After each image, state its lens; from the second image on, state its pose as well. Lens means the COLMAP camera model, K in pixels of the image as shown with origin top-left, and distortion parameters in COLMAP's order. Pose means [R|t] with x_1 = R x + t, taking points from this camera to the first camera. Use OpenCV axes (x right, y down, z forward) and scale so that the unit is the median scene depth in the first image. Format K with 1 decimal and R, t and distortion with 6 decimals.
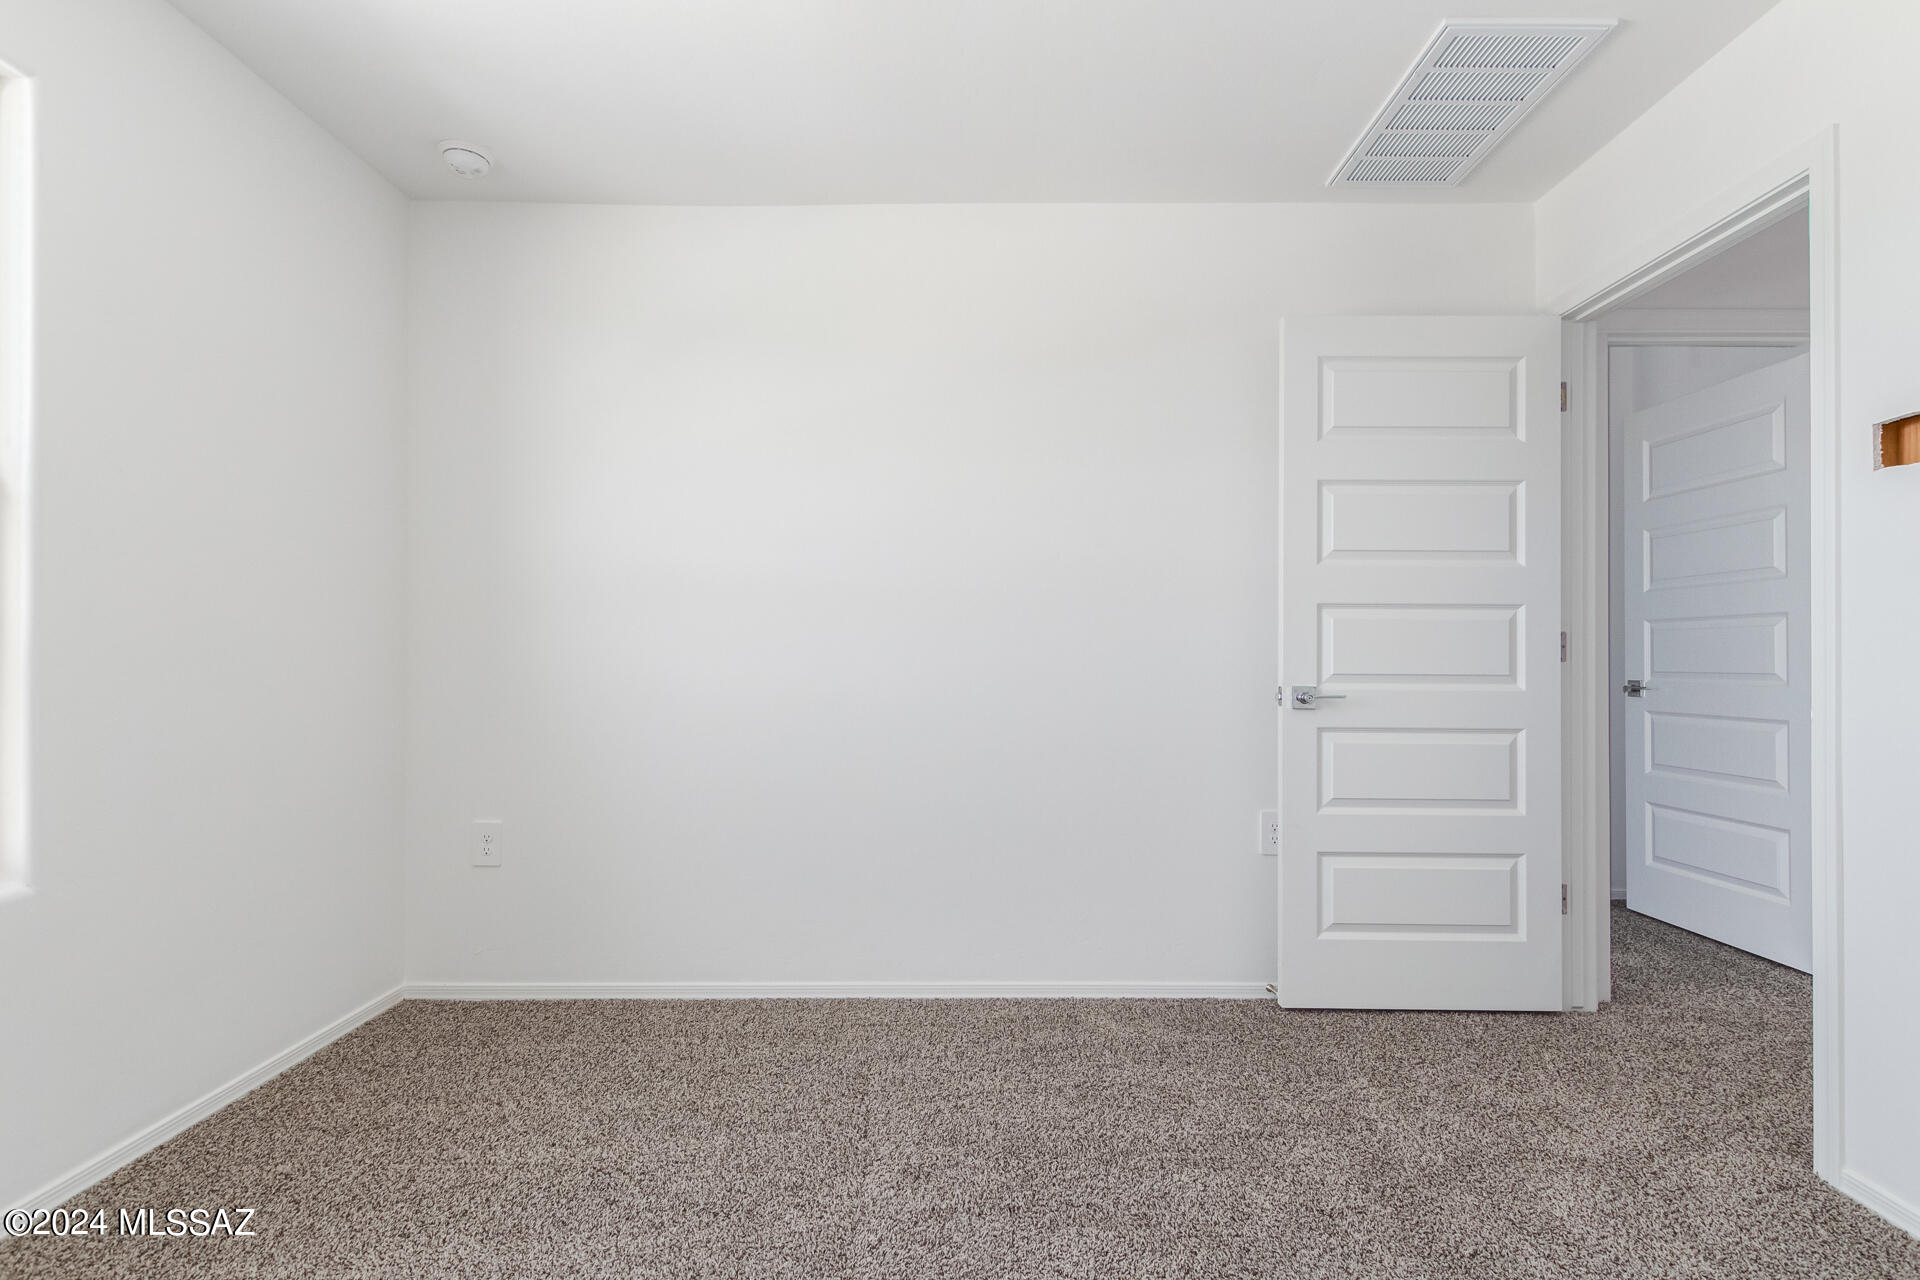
lens RADIAL K [[889.5, 0, 961.6], [0, 889.5, 643.5], [0, 0, 1]] dist [0.004424, -0.001886]
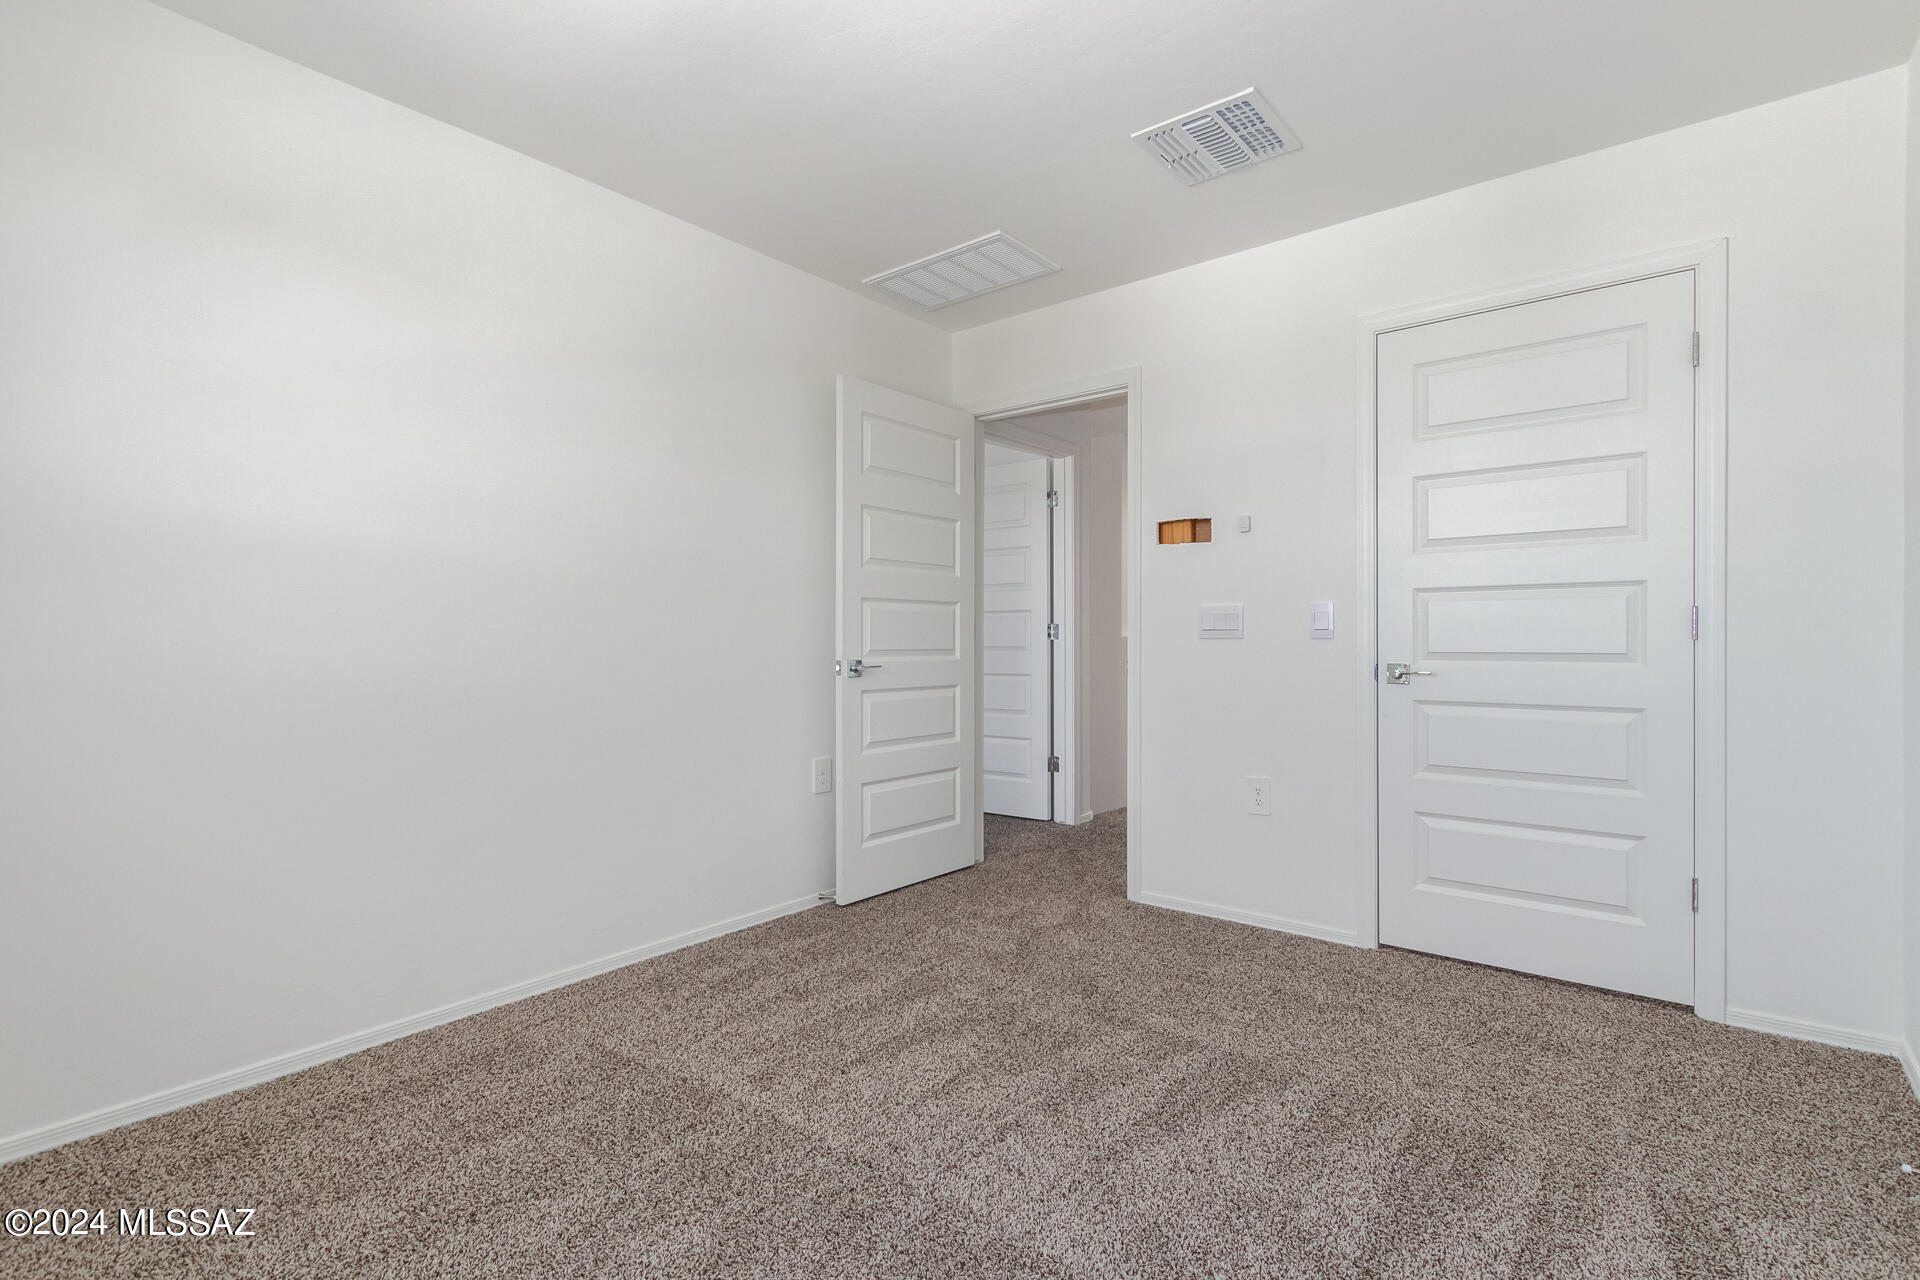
lens RADIAL K [[889.5, 0, 979.8], [0, 889.5, 641.4], [0, 0, 1]] dist [0.004424, -0.001886]
pose [[0.614706, -0.006094, 0.788733, -0.542082], [-0.009368, 0.999843, 0.015026, -0.000936], [-0.788700, -0.016626, 0.614553, 0.042059]]
